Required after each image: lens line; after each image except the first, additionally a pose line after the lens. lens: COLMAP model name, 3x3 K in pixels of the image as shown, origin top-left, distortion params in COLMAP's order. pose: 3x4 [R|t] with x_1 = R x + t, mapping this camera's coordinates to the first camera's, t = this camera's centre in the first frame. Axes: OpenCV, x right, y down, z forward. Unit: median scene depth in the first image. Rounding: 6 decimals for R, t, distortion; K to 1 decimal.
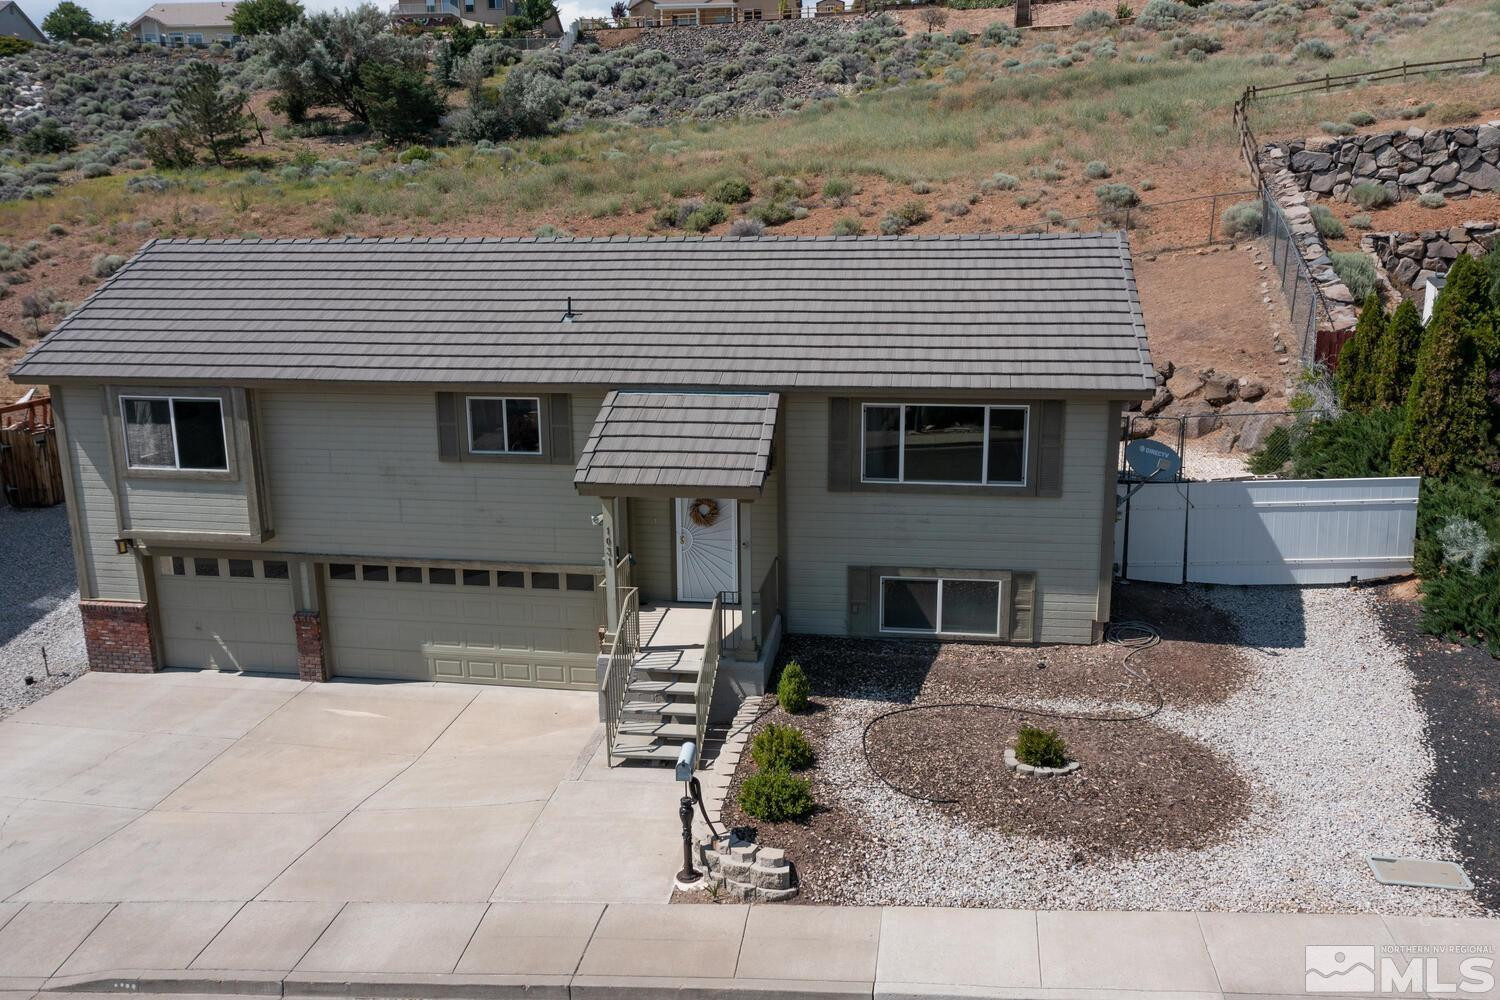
lens RADIAL K [[1189.4, 0, 750.0], [0, 1189.4, 500.0], [0, 0, 1]] dist [-0.006366, 0.004222]
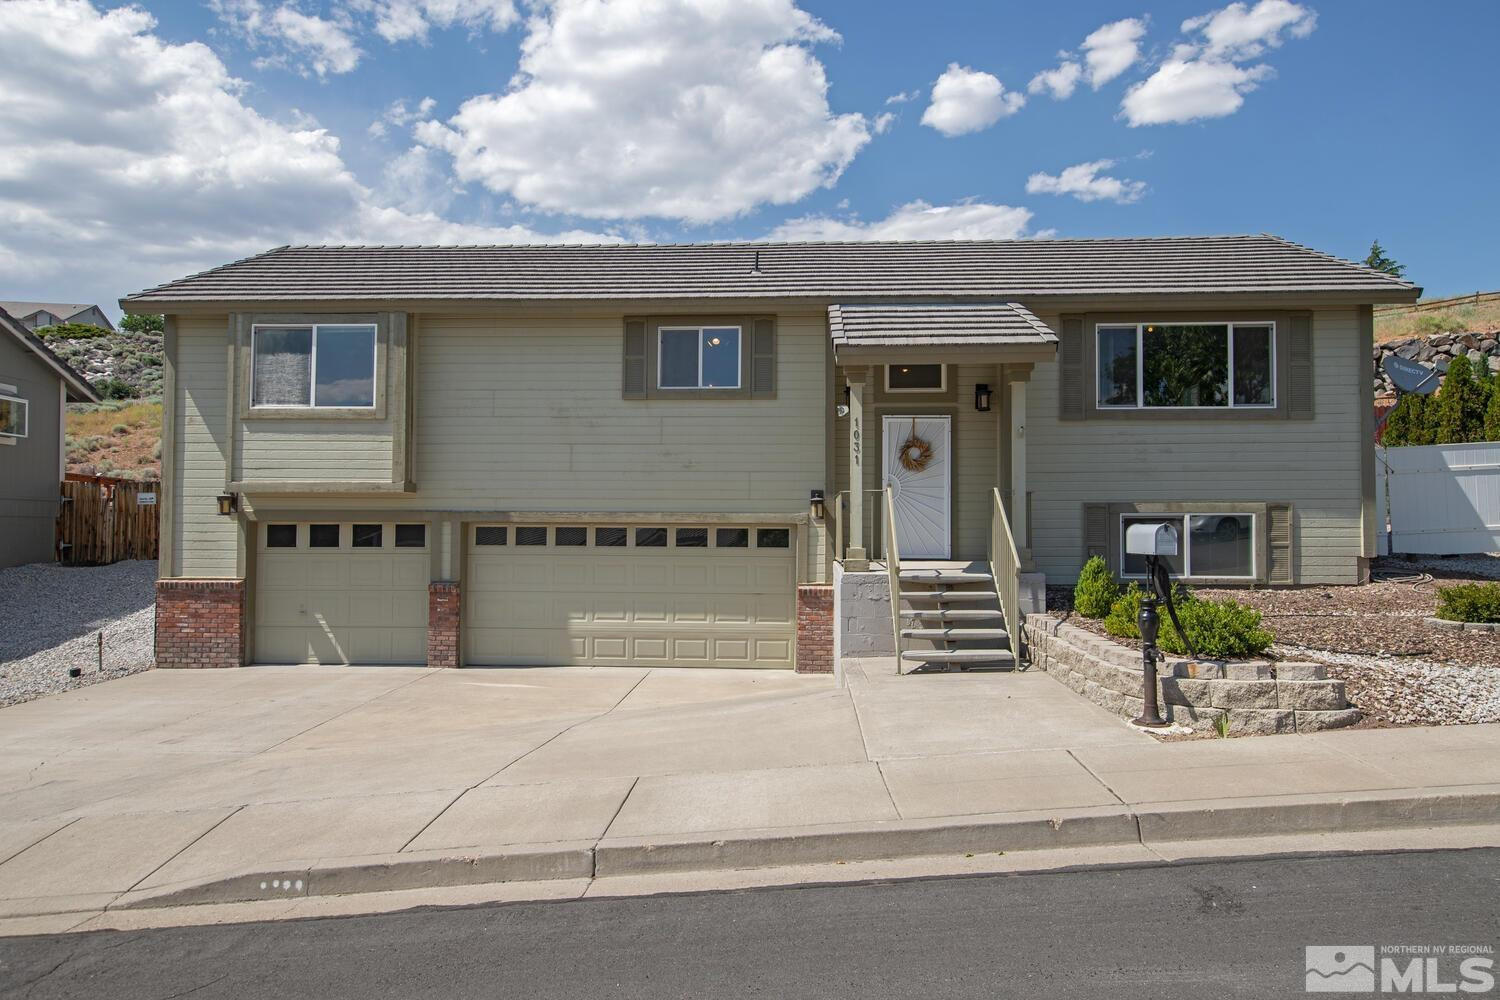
lens RADIAL K [[924.0, 0, 767.7], [0, 924.0, 503.1], [0, 0, 1]] dist [0.013331, -0.000867]
pose [[0.993550, 0.017209, 0.112079, -0.218012], [0.012704, 0.965300, -0.260836, 0.217263], [-0.112679, 0.260578, 0.958855, 0.318692]]
